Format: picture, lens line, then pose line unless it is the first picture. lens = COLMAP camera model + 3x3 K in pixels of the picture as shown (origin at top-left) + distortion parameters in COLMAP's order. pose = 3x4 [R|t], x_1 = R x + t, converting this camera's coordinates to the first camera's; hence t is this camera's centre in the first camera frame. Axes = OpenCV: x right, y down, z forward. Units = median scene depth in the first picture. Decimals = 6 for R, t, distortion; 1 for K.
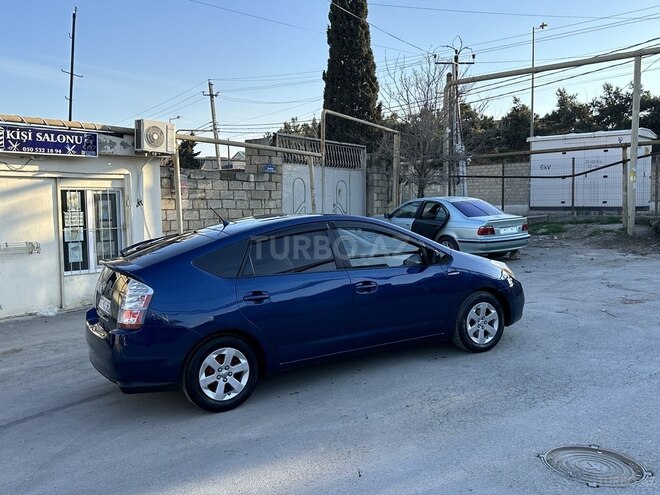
lens RADIAL K [[617.1, 0, 327.9], [0, 617.1, 251.0], [0, 0, 1]] dist [0.003552, 0.000000]
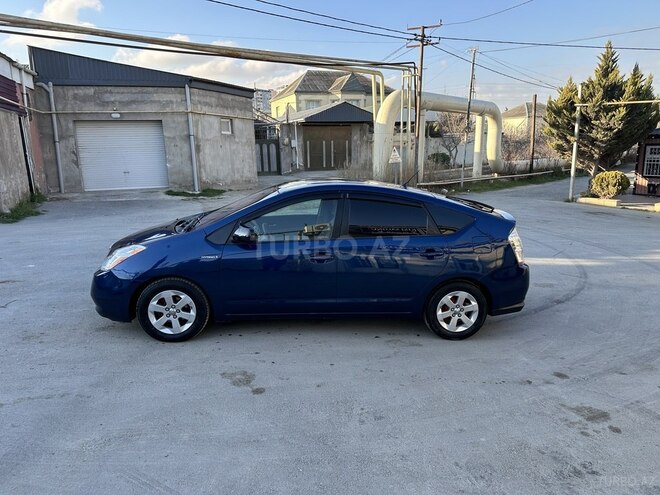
lens RADIAL K [[459.7, 0, 326.6], [0, 459.7, 253.5], [0, 0, 1]] dist [0.054189, -0.069930]
pose [[-0.917980, -0.064909, 0.391279, -0.228244], [0.054086, 0.956816, 0.285617, -0.110884], [-0.392921, 0.283354, -0.874828, 1.121498]]
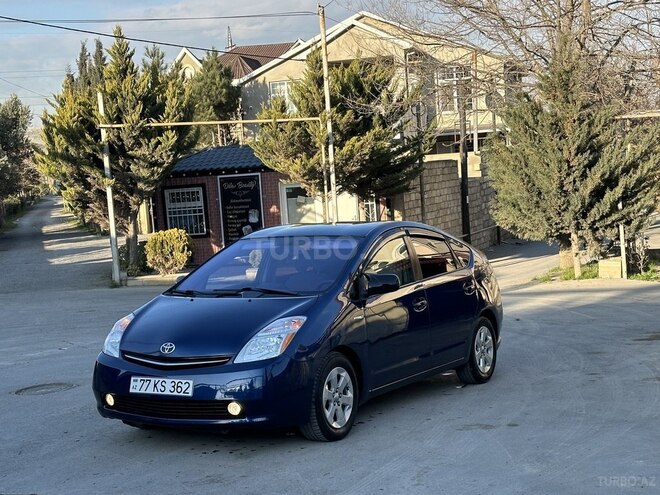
lens RADIAL K [[1107.3, 0, 335.2], [0, 1107.3, 253.5], [0, 0, 1]] dist [0.099349, 0.000000]
pose [[-0.848176, 0.102823, -0.519640, 0.480926], [0.031547, 0.989044, 0.144213, -0.154338], [0.528775, 0.105925, -0.842126, 1.463098]]
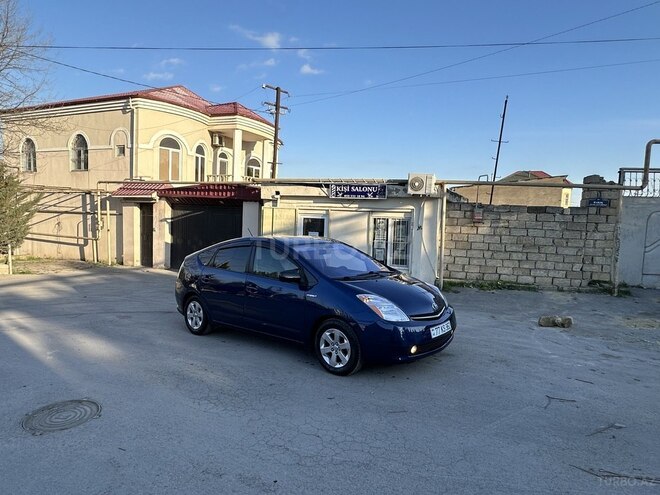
lens RADIAL K [[403.6, 0, 325.5], [0, 403.6, 245.8], [0, 0, 1]] dist [-0.024661, 0.007779]
pose [[0.372431, 0.084569, -0.924199, 0.569899], [-0.106902, 0.993120, 0.047797, -0.061006], [0.921882, 0.080998, 0.378909, 0.448454]]
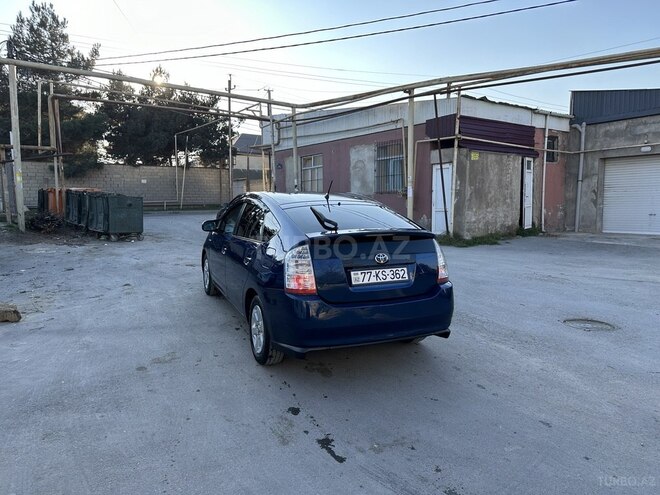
lens RADIAL K [[459.7, 0, 332.8], [0, 459.7, 253.8], [0, 0, 1]] dist [0.054189, -0.069930]
pose [[0.126555, -0.099666, 0.986940, -0.428412], [0.079113, 0.992785, 0.090111, -0.034423], [-0.988800, 0.066676, 0.133527, 0.618655]]
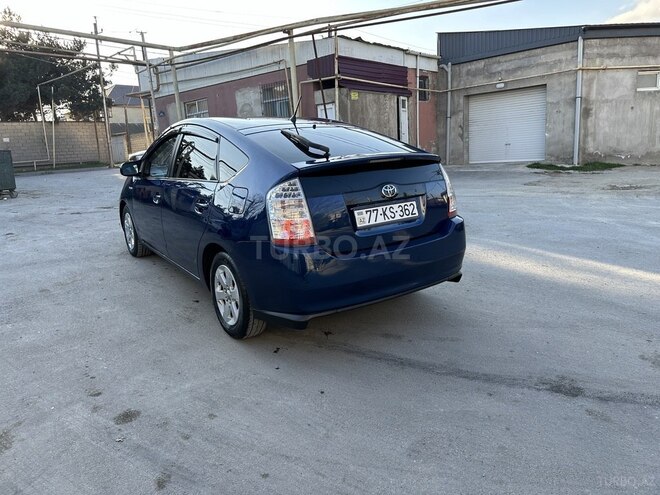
lens RADIAL K [[459.7, 0, 330.4], [0, 459.7, 248.7], [0, 0, 1]] dist [0.054189, -0.069930]
pose [[-0.091950, -0.188270, 0.977804, -0.496286], [0.131685, 0.971040, 0.199351, 0.002160], [-0.987018, 0.147093, -0.064495, 0.606506]]
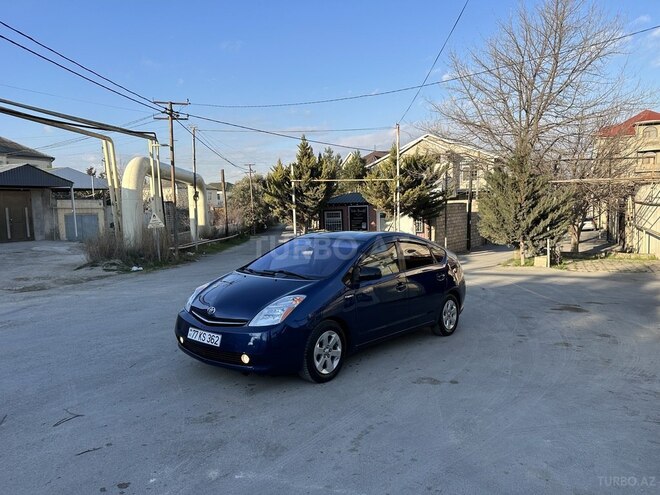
lens RADIAL K [[459.7, 0, 328.7], [0, 459.7, 250.1], [0, 0, 1]] dist [0.054189, -0.069930]
pose [[-0.935860, 0.061741, -0.346920, 0.235350], [0.005768, 0.987082, 0.160110, -0.118084], [0.352324, 0.147839, -0.924127, 1.231107]]
